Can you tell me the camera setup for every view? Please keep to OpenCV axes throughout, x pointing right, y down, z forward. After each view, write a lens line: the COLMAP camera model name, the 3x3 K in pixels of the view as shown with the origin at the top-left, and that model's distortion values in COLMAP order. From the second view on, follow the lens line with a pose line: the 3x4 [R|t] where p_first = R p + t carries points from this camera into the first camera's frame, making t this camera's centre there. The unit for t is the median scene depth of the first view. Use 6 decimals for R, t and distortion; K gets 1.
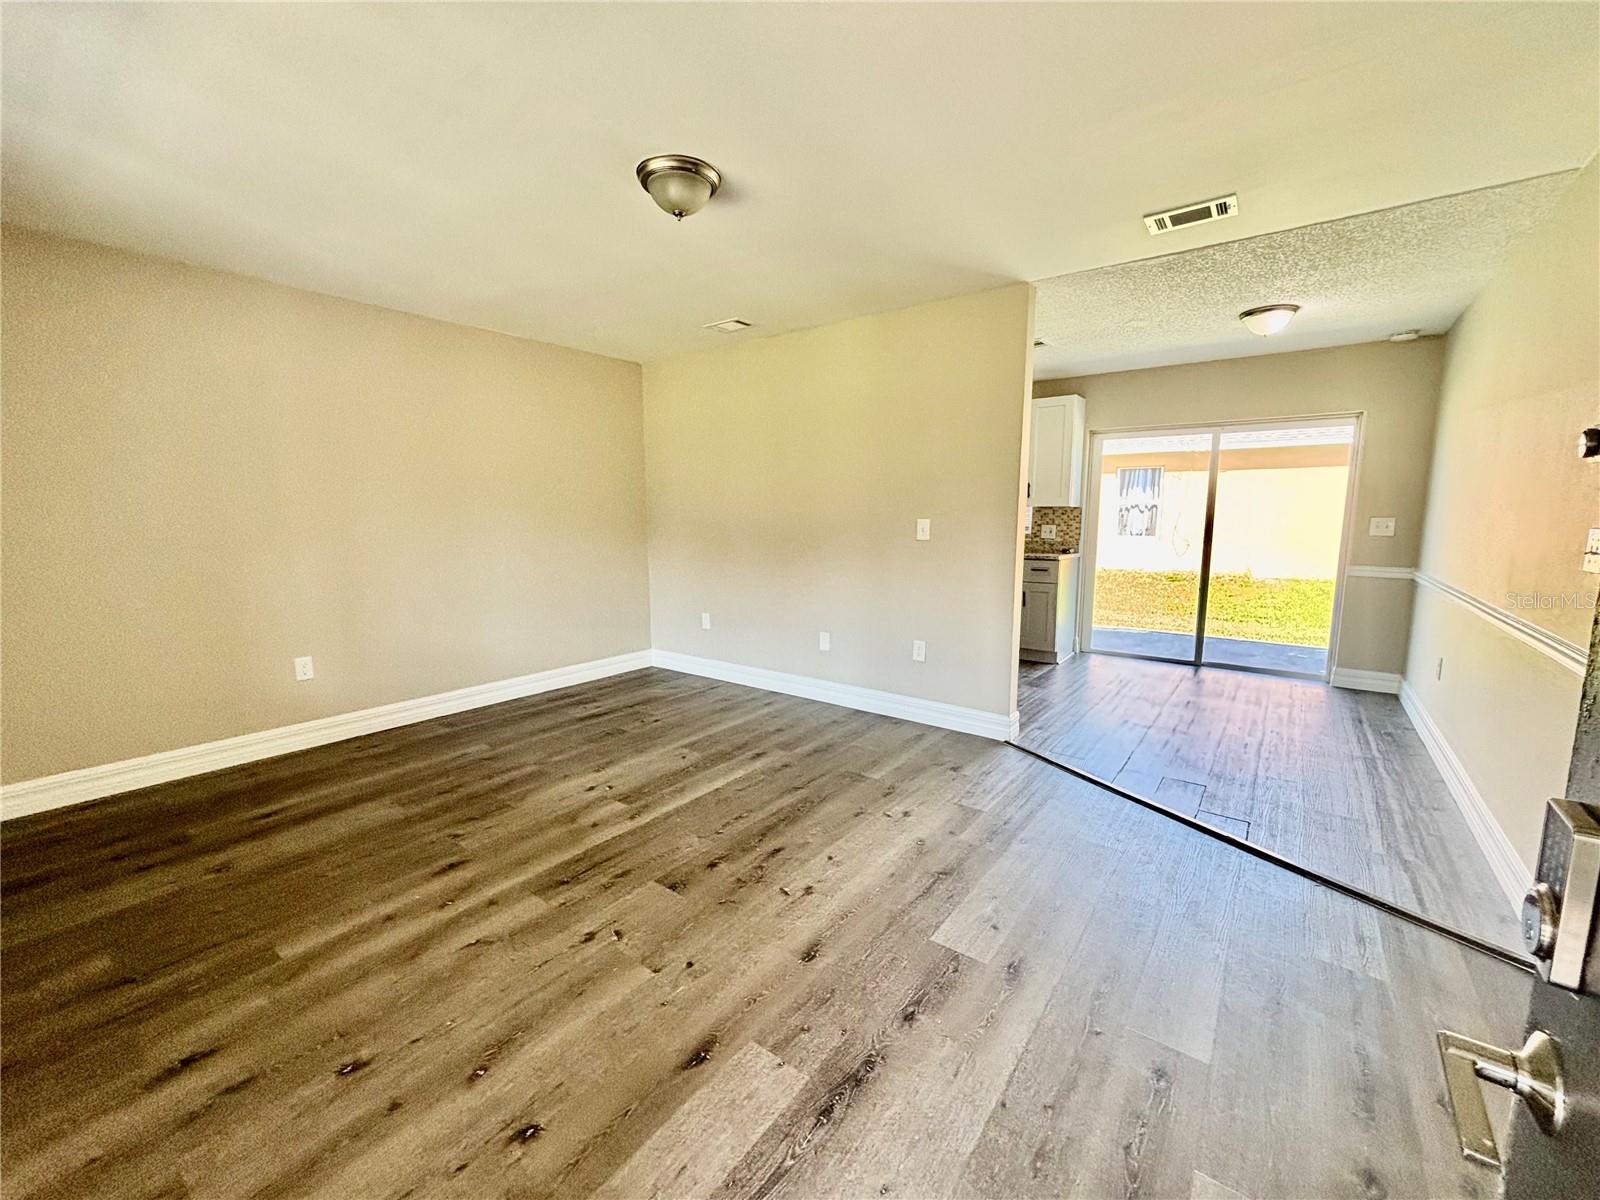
lens RADIAL K [[642.6, 0, 801.2], [0, 642.6, 600.0], [0, 0, 1]] dist [-0.000892, 0.000960]
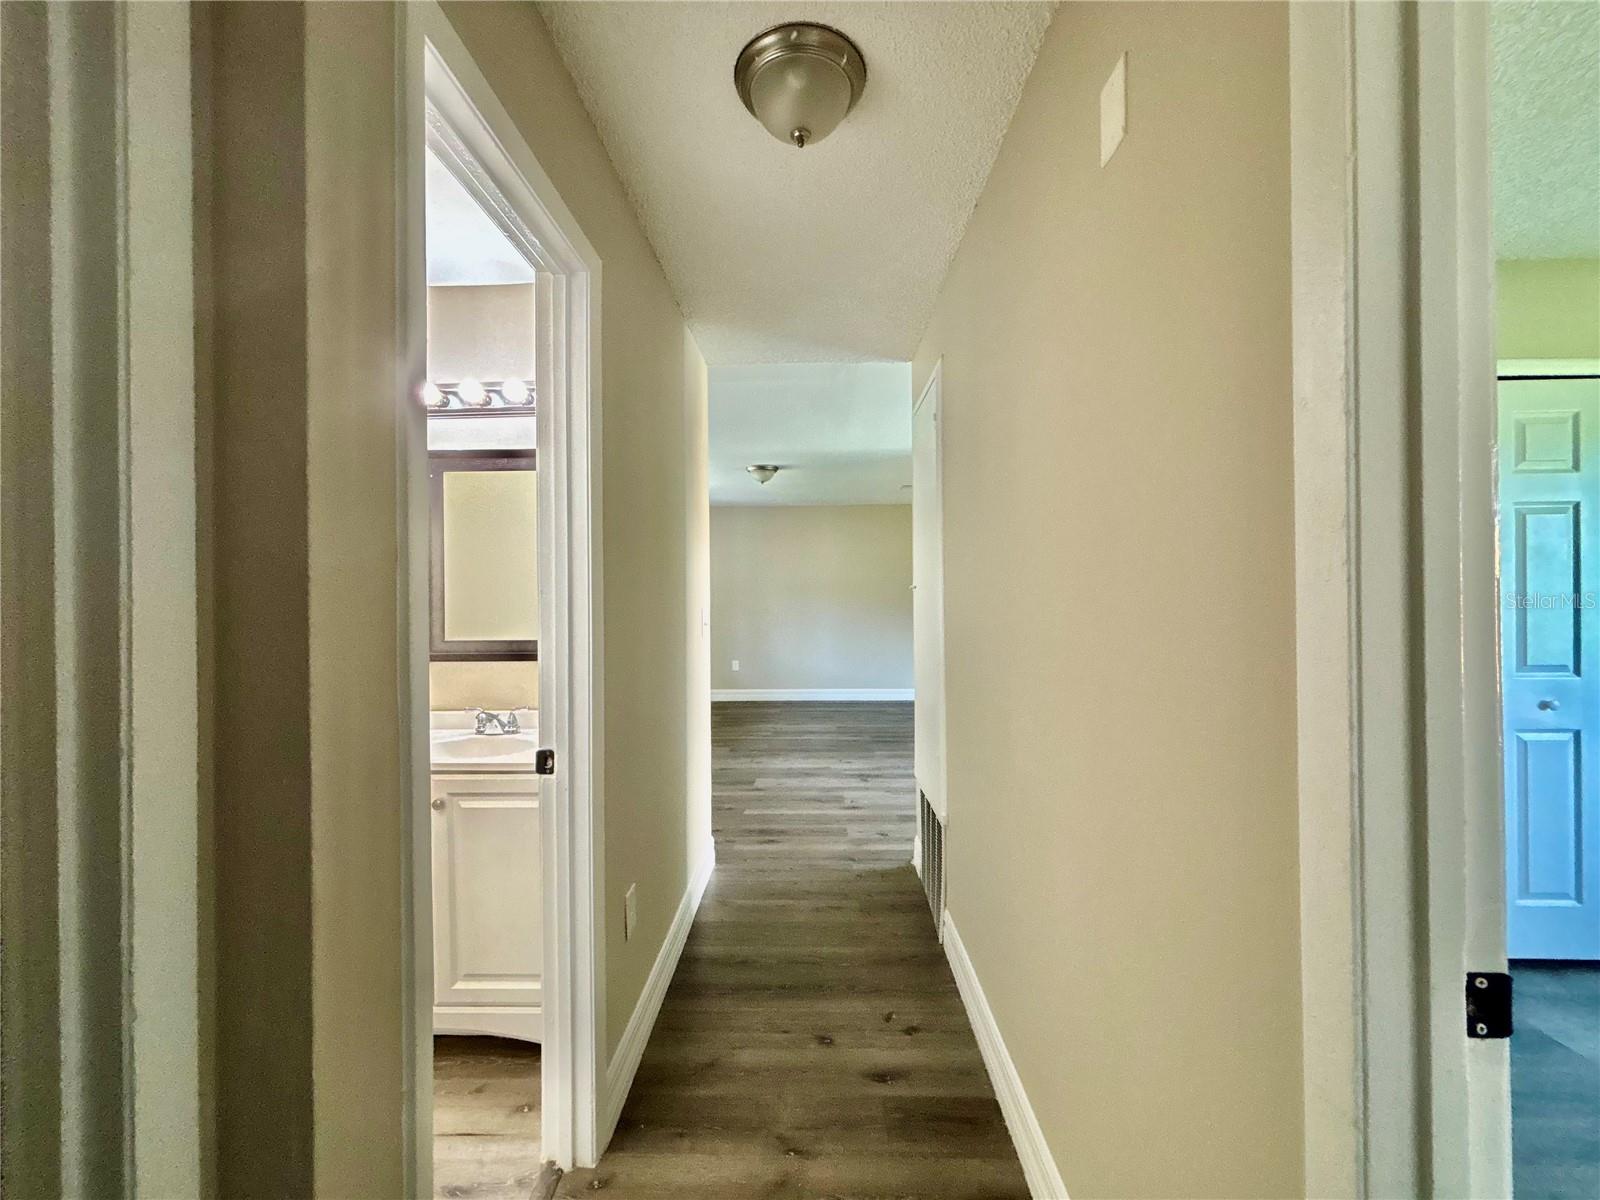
lens RADIAL K [[642.6, 0, 801.2], [0, 642.6, 600.0], [0, 0, 1]] dist [-0.000892, 0.000960]
pose [[0.588267, 0.001293, -0.808666, 1.501490], [-0.102189, 0.992101, -0.072751, 0.021361], [0.802184, 0.125433, 0.583752, -0.221451]]
